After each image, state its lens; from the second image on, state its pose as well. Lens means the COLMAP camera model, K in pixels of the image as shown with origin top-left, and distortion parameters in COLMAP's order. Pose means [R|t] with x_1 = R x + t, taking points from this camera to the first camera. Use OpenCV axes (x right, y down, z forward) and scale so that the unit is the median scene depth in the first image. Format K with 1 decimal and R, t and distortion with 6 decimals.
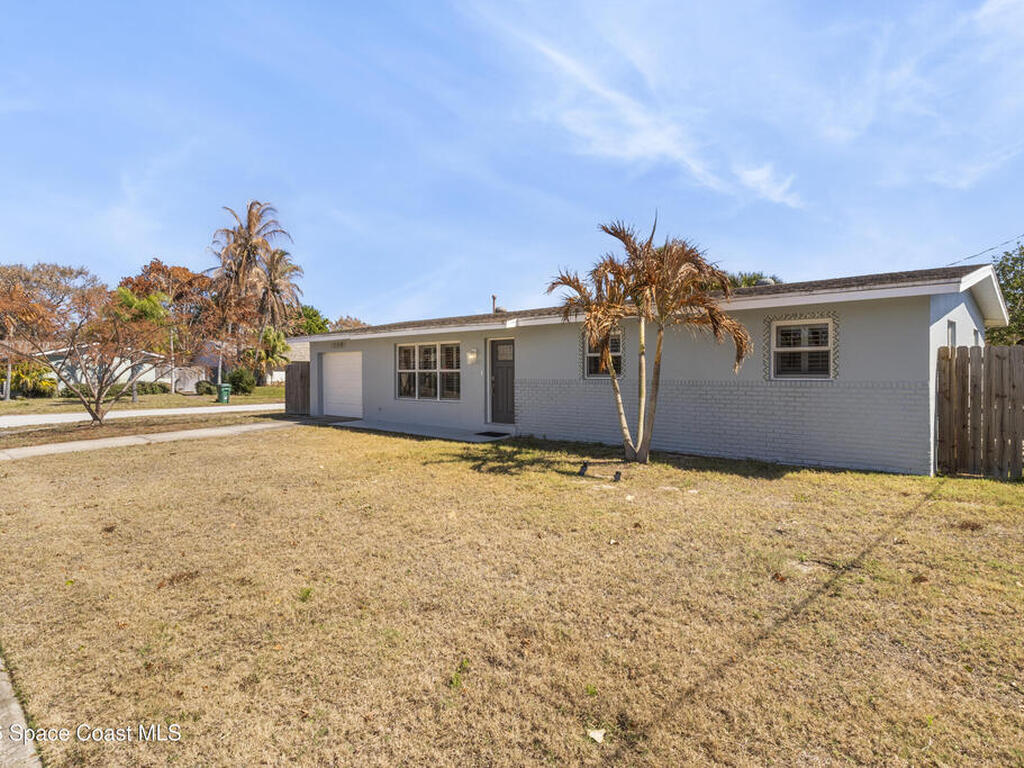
lens RADIAL K [[554.9, 0, 512.8], [0, 554.9, 370.2], [0, 0, 1]] dist [0.001491, 0.000285]
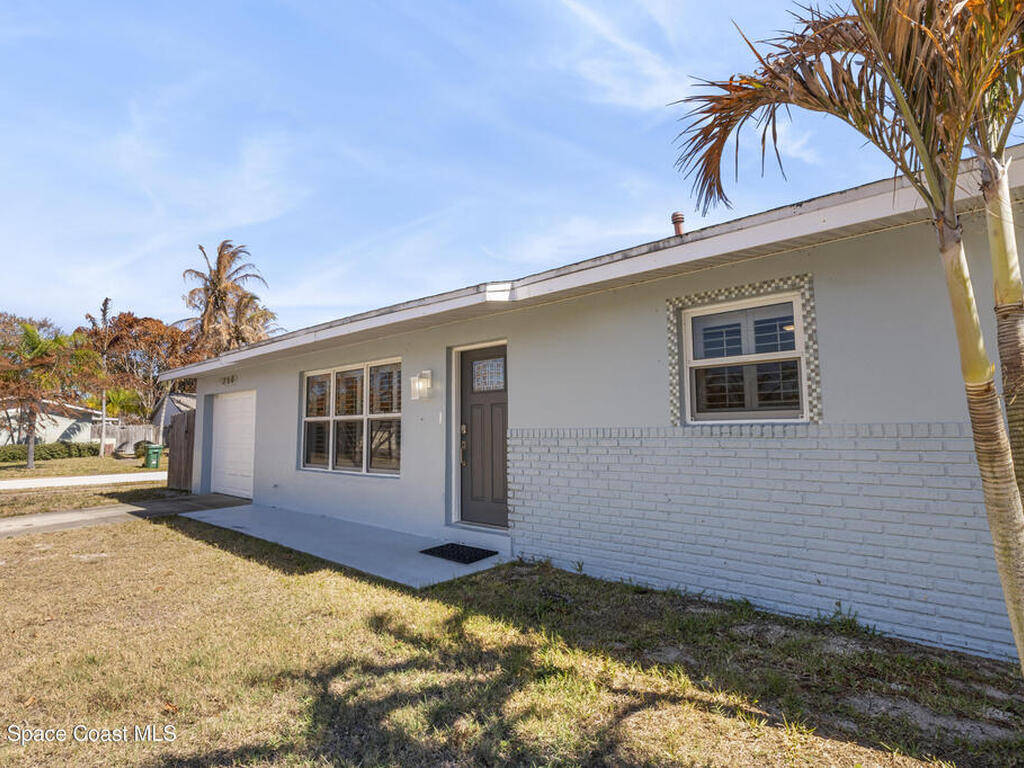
lens RADIAL K [[554.9, 0, 512.8], [0, 554.9, 370.2], [0, 0, 1]] dist [0.001491, 0.000285]
pose [[0.999974, -0.004516, 0.005645, 0.004555], [0.005090, 0.994340, -0.106121, 0.014204], [-0.005134, 0.106146, 0.994337, 0.474720]]
